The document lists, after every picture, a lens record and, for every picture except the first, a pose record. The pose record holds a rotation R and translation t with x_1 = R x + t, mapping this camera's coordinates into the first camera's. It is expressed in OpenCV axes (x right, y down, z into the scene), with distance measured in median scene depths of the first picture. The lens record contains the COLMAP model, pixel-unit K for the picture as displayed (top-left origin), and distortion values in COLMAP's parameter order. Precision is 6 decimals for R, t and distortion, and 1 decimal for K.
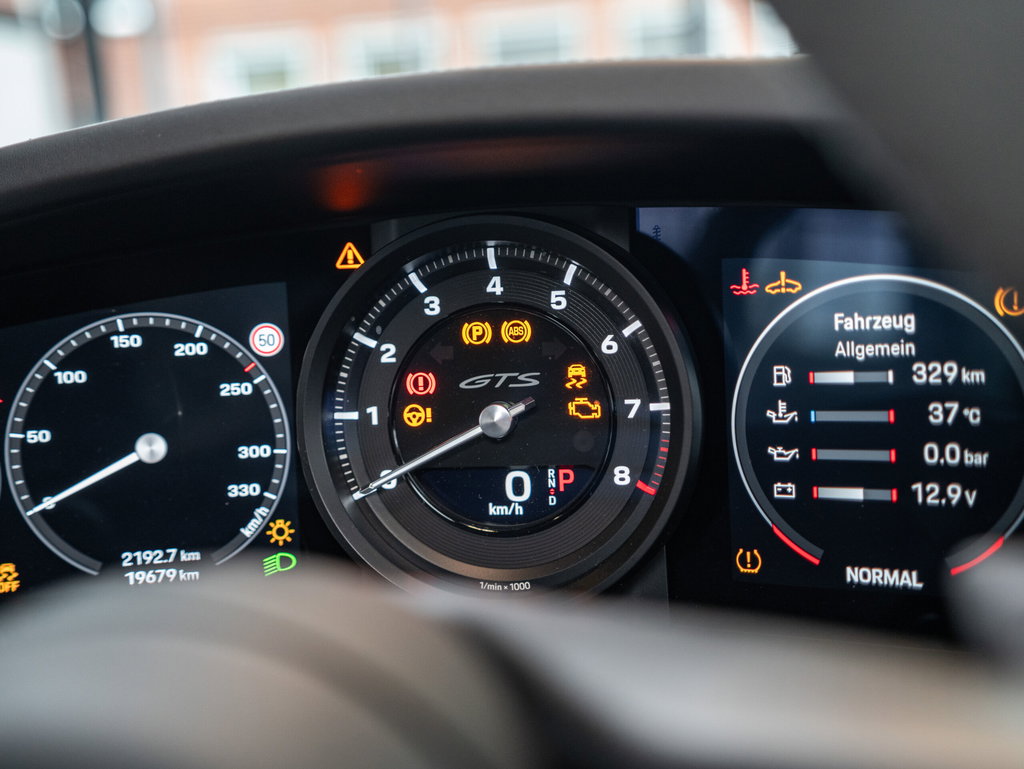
lens RADIAL K [[1285.7, 0, 512.0], [0, 1285.7, 384.5], [0, 0, 1]] dist [0.106180, 0.041198]
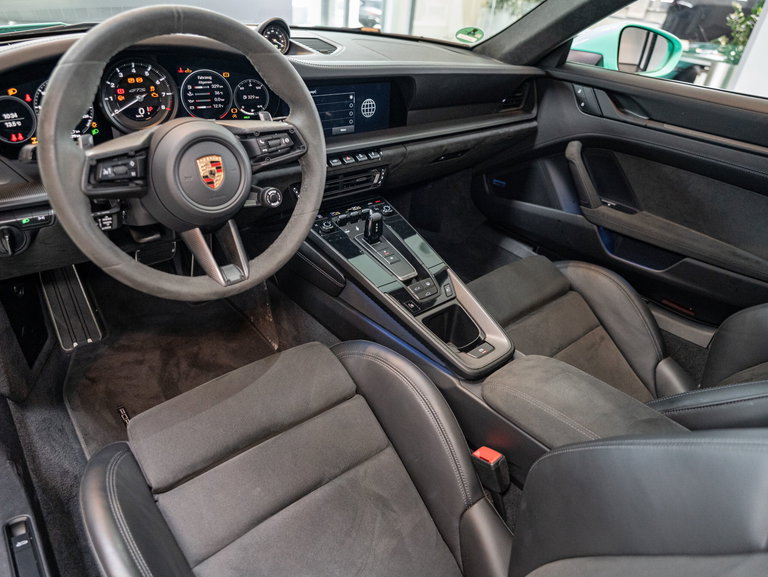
lens RADIAL K [[501.8, 0, 384.0], [0, 501.8, 288.5], [0, 0, 1]] dist [-0.099735, 0.059545]
pose [[0.592050, -0.327094, 0.736537, -1.132883], [-0.007237, 0.911734, 0.410716, -0.085929], [-0.805869, -0.248495, 0.537425, -1.065120]]
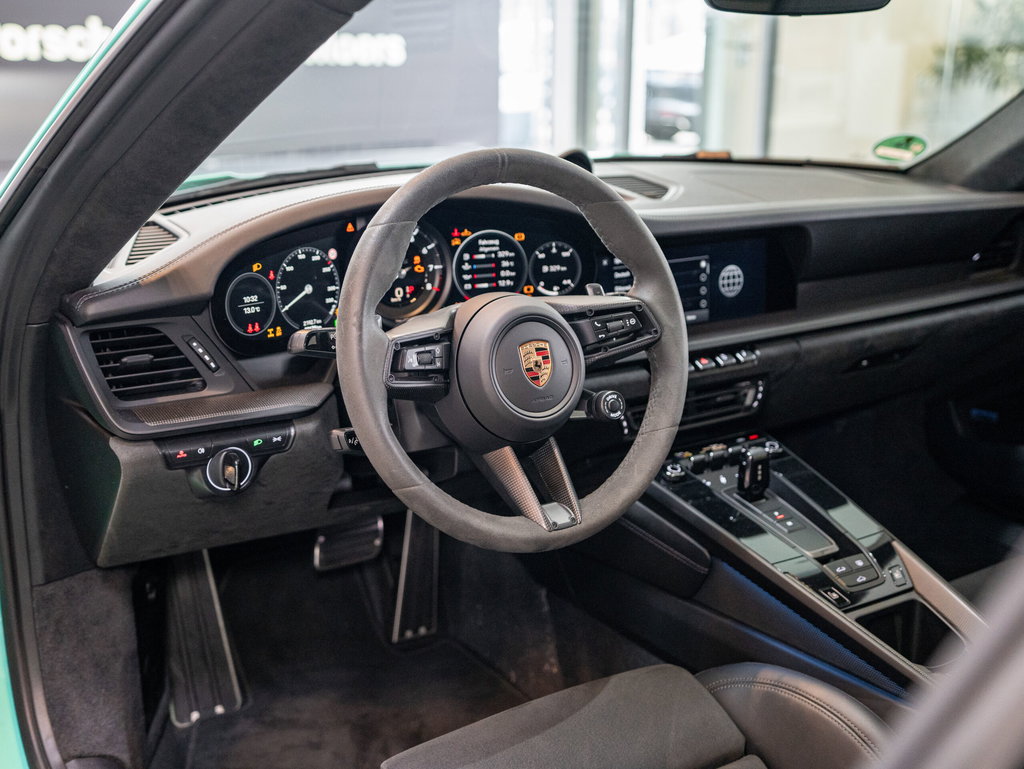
lens RADIAL K [[1221.2, 0, 512.0], [0, 1221.2, 384.5], [0, 0, 1]] dist [0.071296, 0.005241]
pose [[0.701387, -0.125694, 0.701611, -2.185440], [0.053977, 0.990869, 0.123555, -0.068483], [-0.710734, -0.048788, 0.701767, -1.592521]]
